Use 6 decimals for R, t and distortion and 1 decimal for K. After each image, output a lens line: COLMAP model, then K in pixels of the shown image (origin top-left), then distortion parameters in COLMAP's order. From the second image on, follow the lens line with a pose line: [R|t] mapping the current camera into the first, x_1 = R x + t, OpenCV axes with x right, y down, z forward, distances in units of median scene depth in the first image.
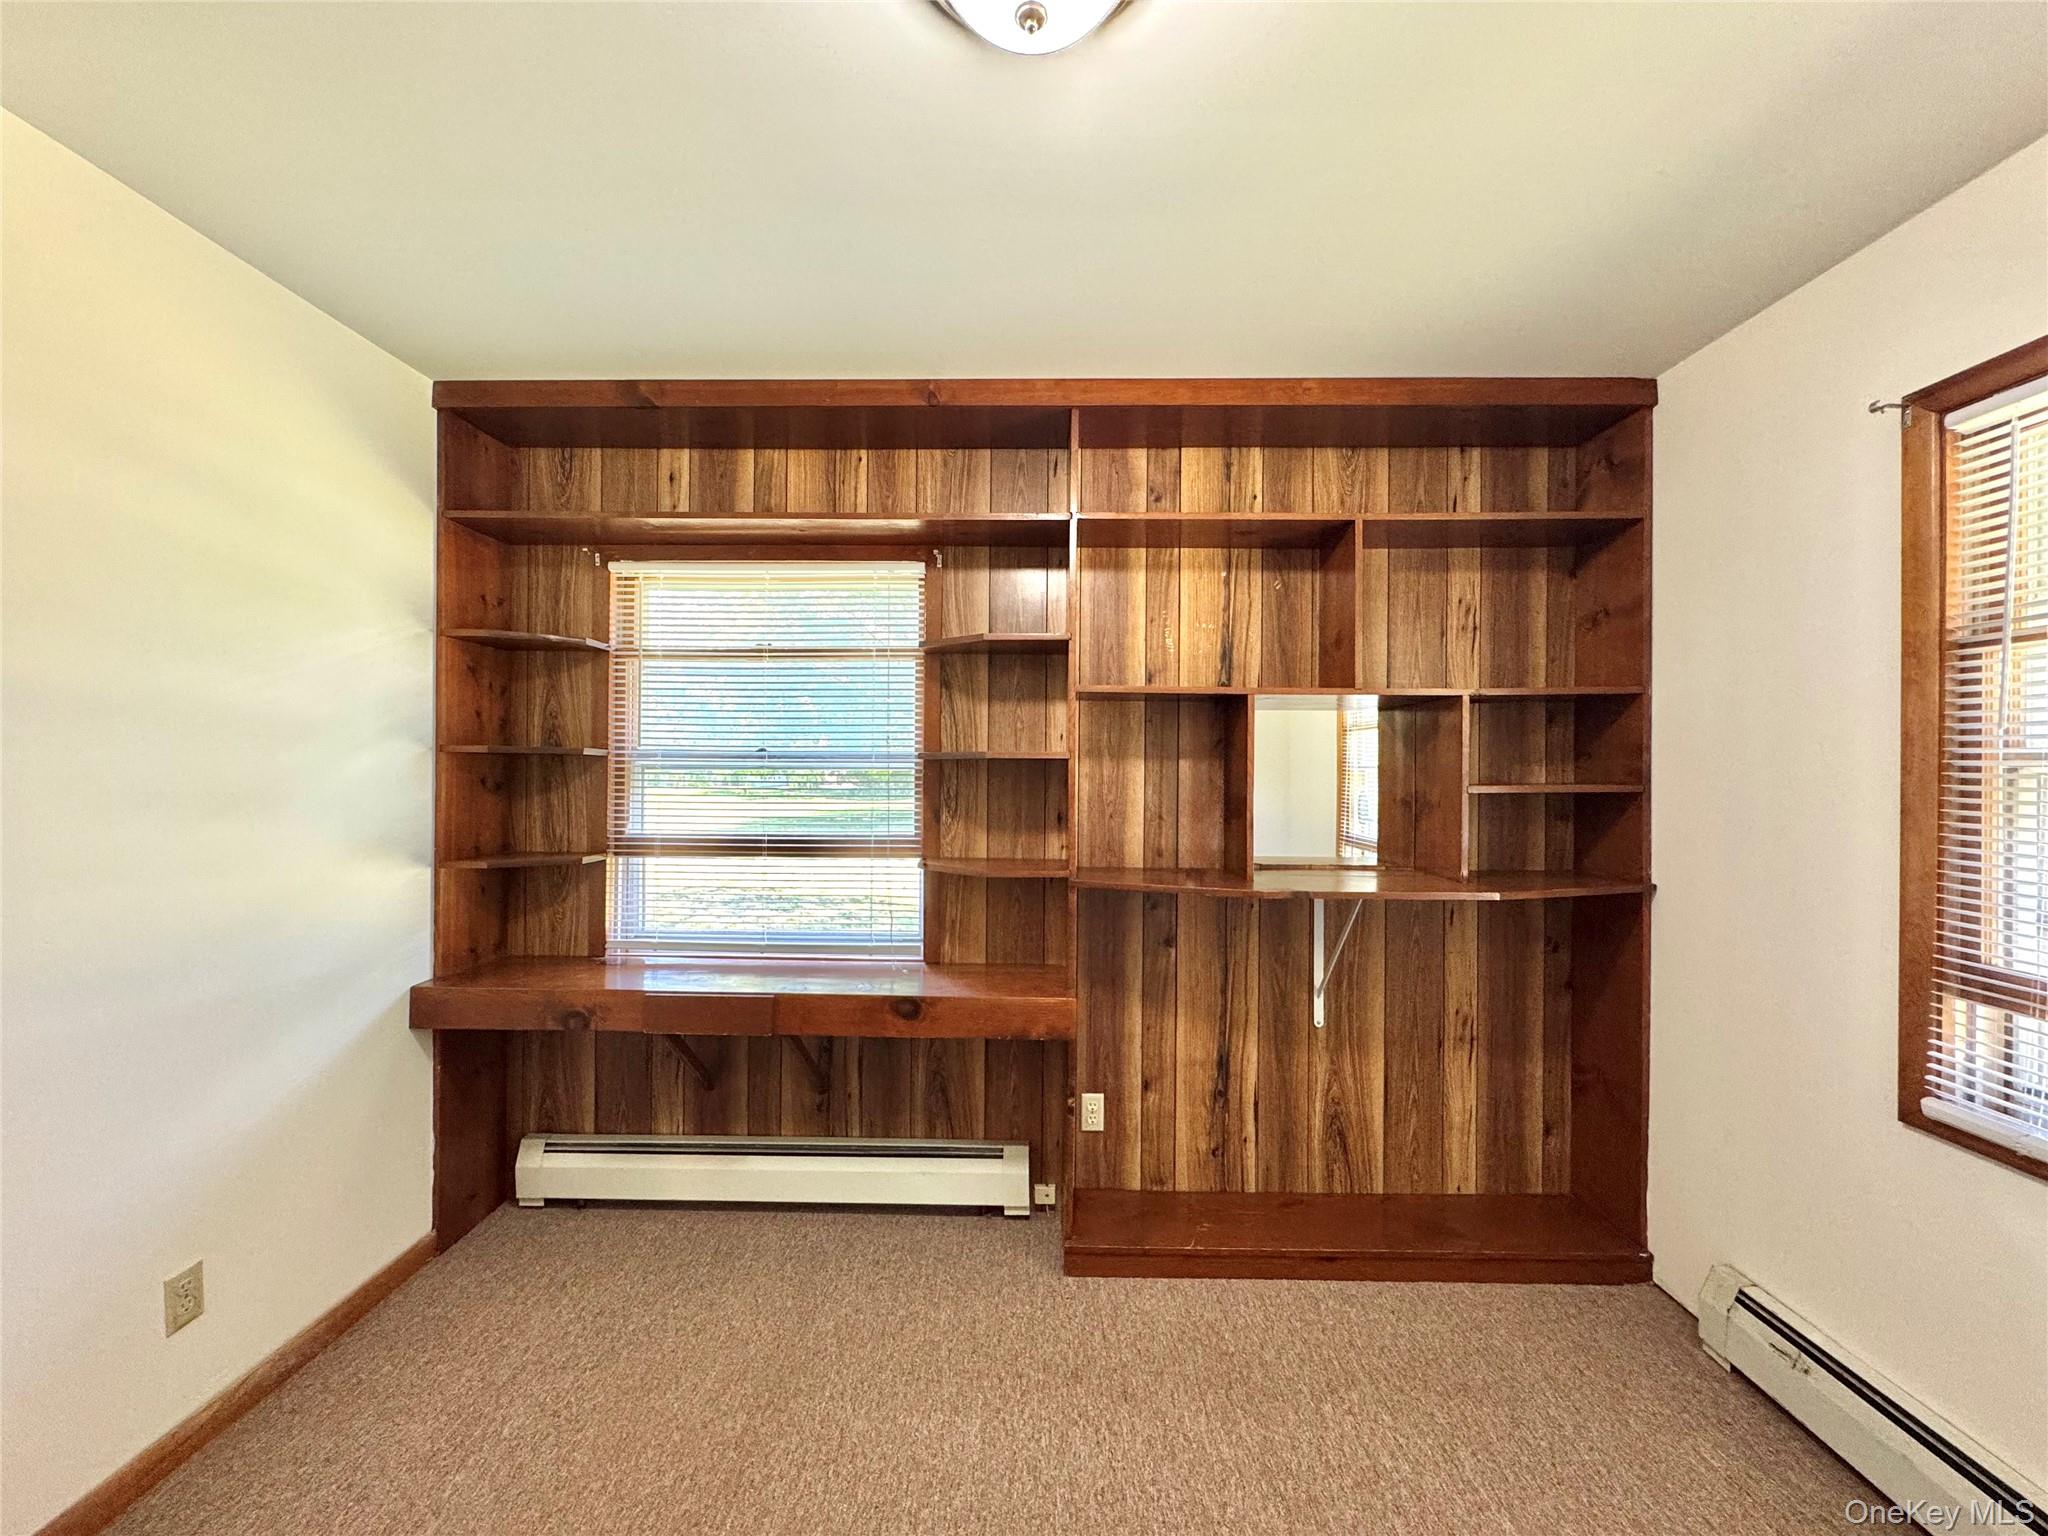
lens RADIAL K [[816.3, 0, 1025.0], [0, 816.3, 769.9], [0, 0, 1]] dist [-0.002589, 0.000407]
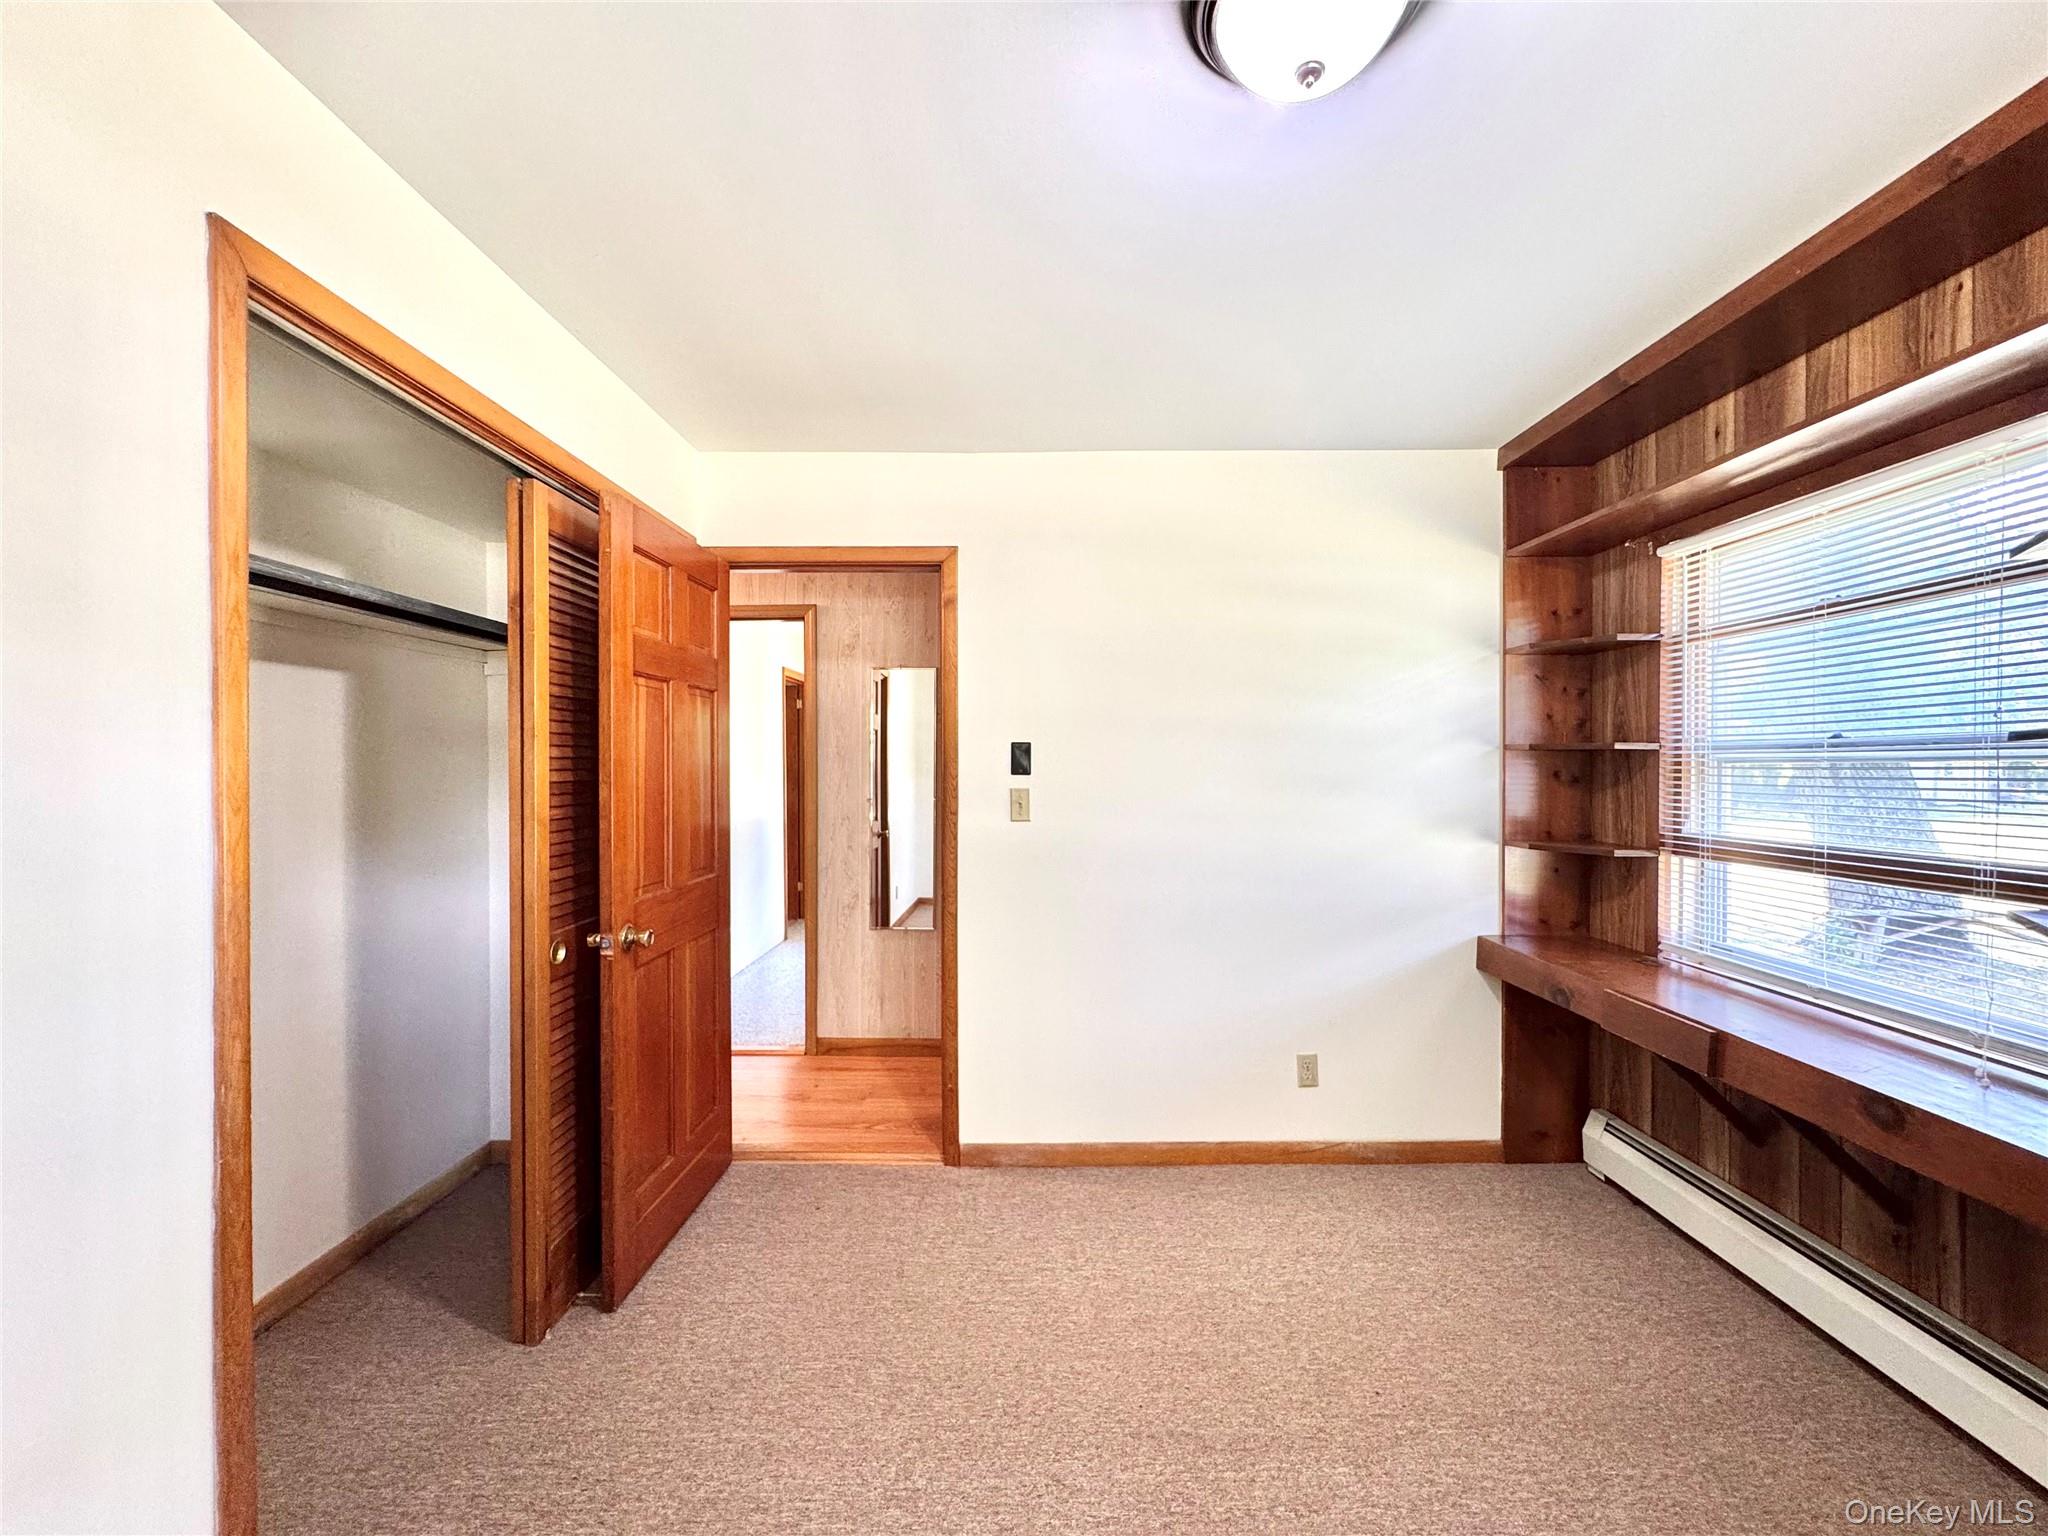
lens RADIAL K [[816.3, 0, 1025.0], [0, 816.3, 769.9], [0, 0, 1]] dist [-0.002589, 0.000407]
pose [[0.014043, -0.001064, -0.999901, 0.448092], [0.000061, 0.999999, -0.001064, 0.007947], [0.999901, -0.000046, 0.014043, 0.242943]]
